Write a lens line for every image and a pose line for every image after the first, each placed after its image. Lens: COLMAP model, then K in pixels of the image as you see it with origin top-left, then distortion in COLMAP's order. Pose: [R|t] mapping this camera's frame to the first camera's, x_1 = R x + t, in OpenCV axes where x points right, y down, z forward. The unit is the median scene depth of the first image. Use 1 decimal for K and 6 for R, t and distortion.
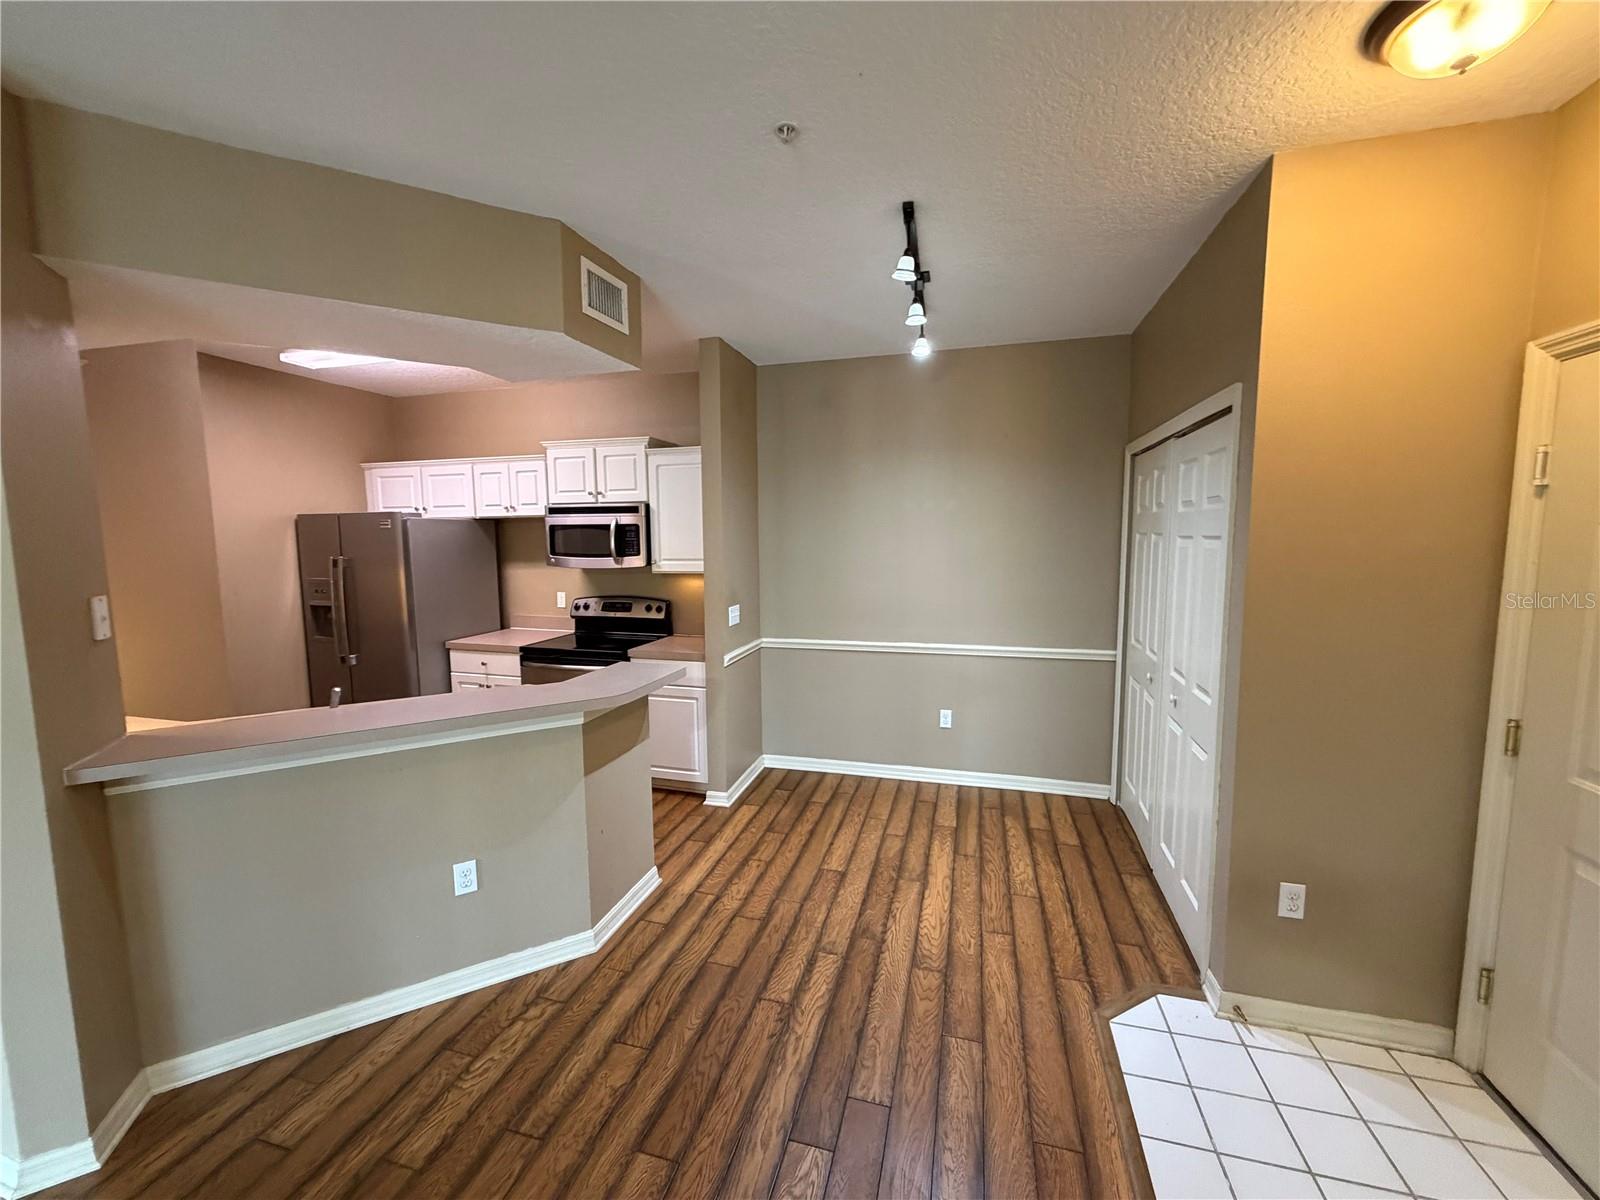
lens RADIAL K [[634.7, 0, 795.9], [0, 634.7, 602.8], [0, 0, 1]] dist [0.000354, 0.000161]
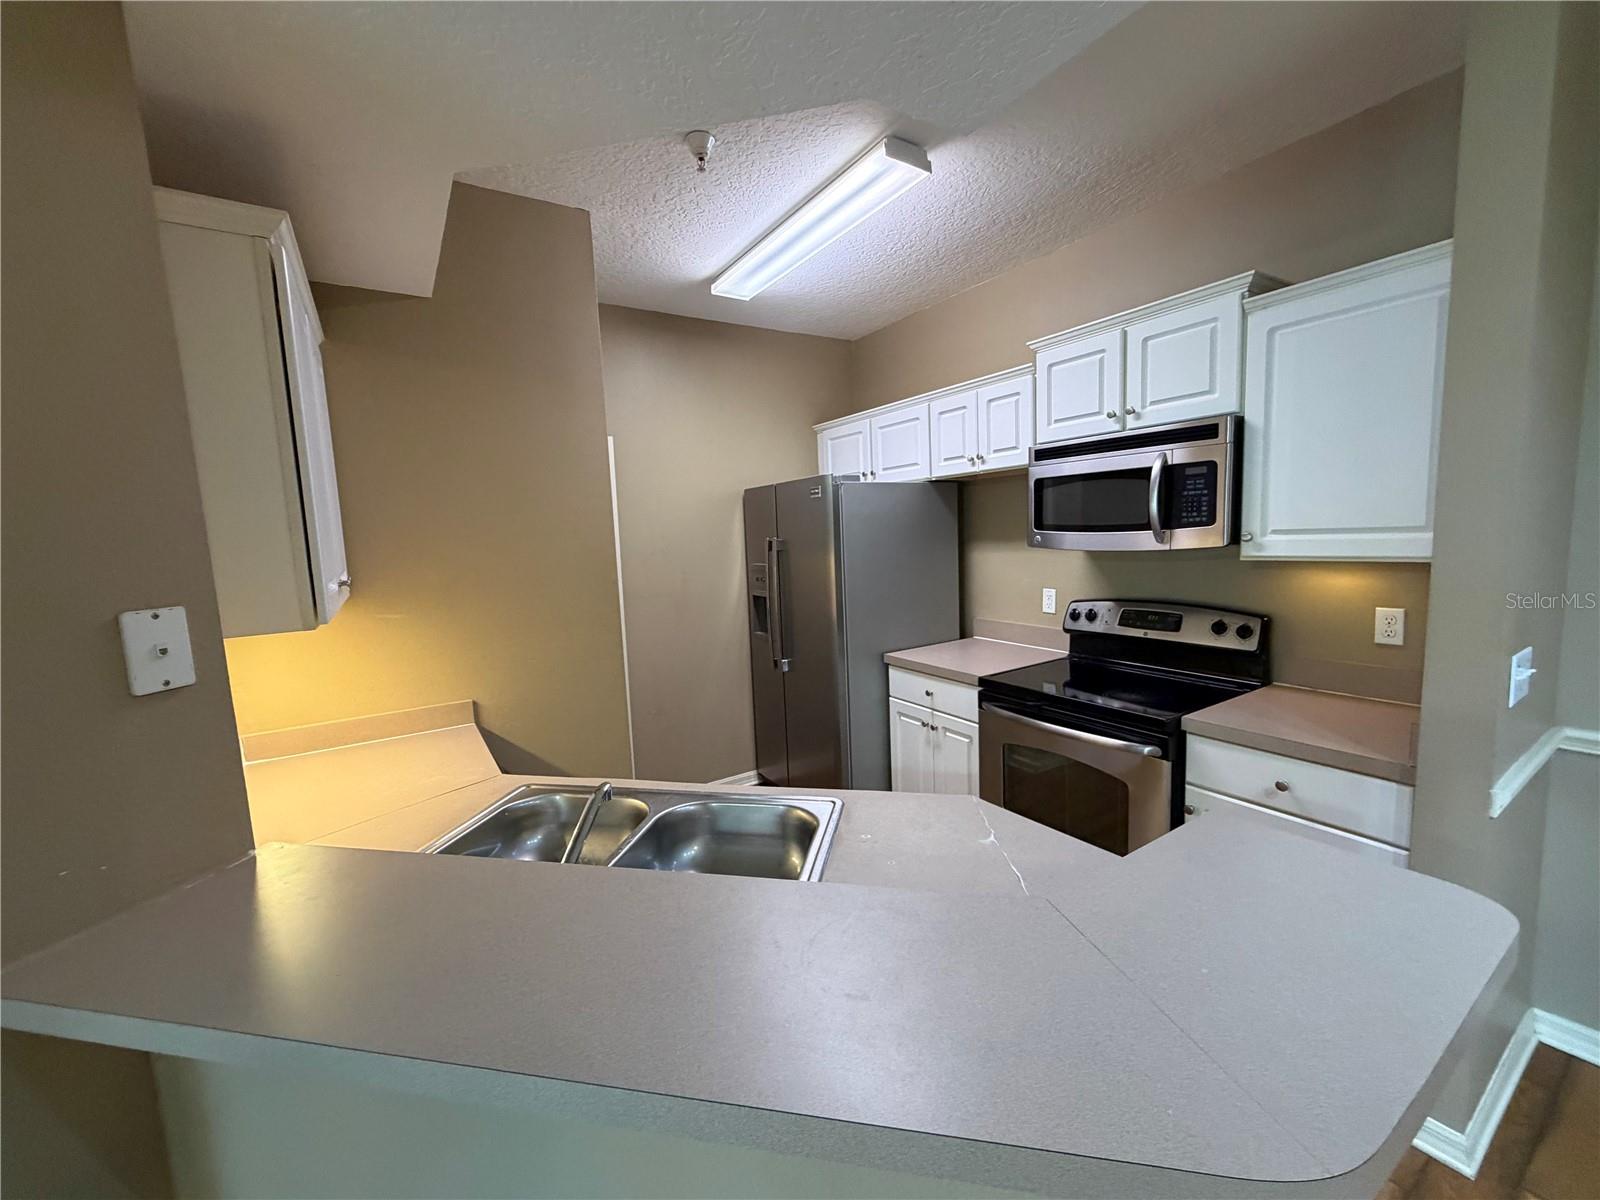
lens RADIAL K [[634.7, 0, 796.2], [0, 634.7, 600.3], [0, 0, 1]] dist [0.000354, 0.000161]
pose [[0.745137, 0.049146, -0.665098, -0.151043], [-0.030951, 0.998755, 0.039125, -0.024027], [0.666193, -0.008568, 0.745730, 0.398810]]
